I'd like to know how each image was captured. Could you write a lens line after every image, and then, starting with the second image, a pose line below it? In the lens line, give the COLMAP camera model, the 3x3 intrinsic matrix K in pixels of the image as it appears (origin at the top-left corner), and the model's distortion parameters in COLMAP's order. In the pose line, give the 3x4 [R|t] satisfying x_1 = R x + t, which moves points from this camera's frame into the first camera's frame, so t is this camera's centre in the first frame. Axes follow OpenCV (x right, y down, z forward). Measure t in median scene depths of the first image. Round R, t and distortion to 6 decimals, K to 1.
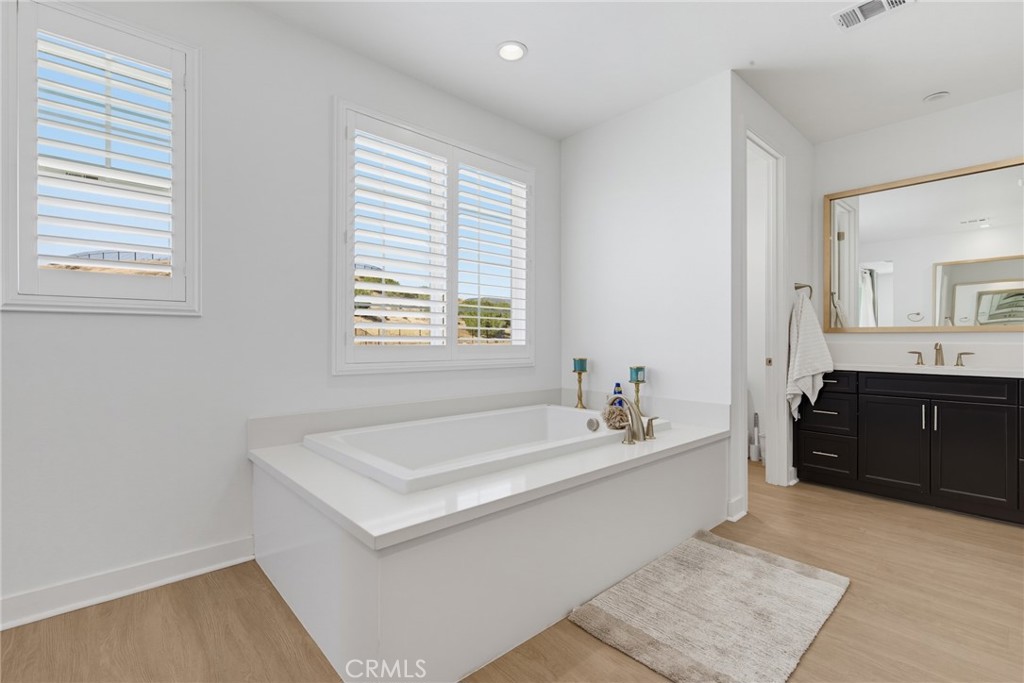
lens RADIAL K [[465.8, 0, 507.5], [0, 465.8, 342.3], [0, 0, 1]] dist [0.011420, -0.001061]
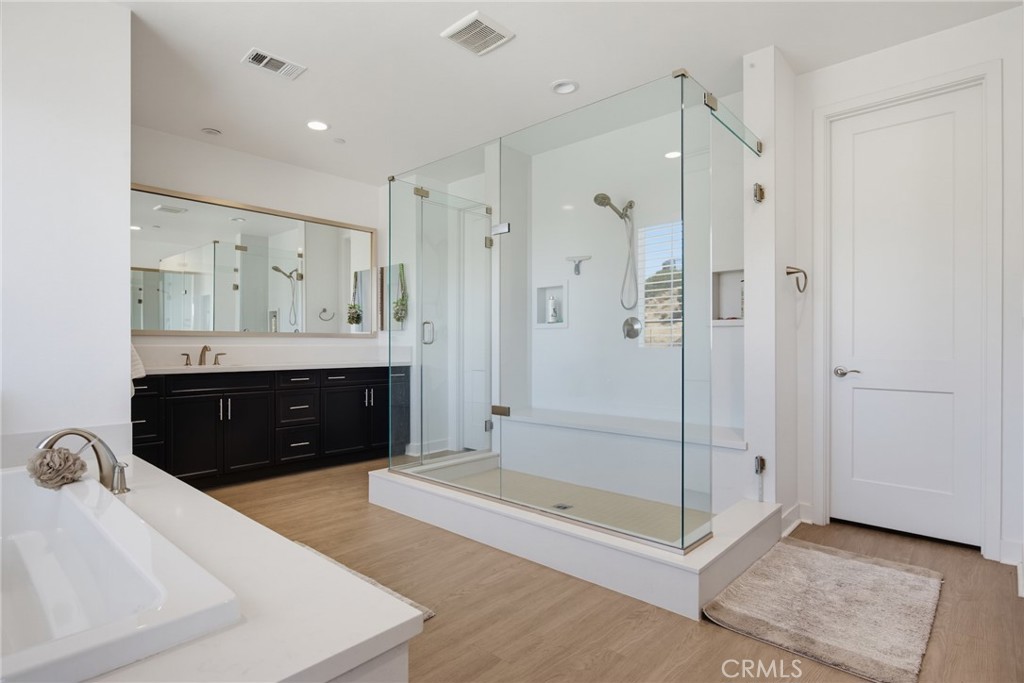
lens RADIAL K [[560.3, 0, 509.0], [0, 560.3, 341.6], [0, 0, 1]] dist [0.005054, -0.000502]
pose [[-0.091614, -0.001470, 0.995793, -0.513864], [0.003300, 0.999993, 0.001780, -0.008019], [-0.995789, 0.003449, -0.091609, 0.390581]]
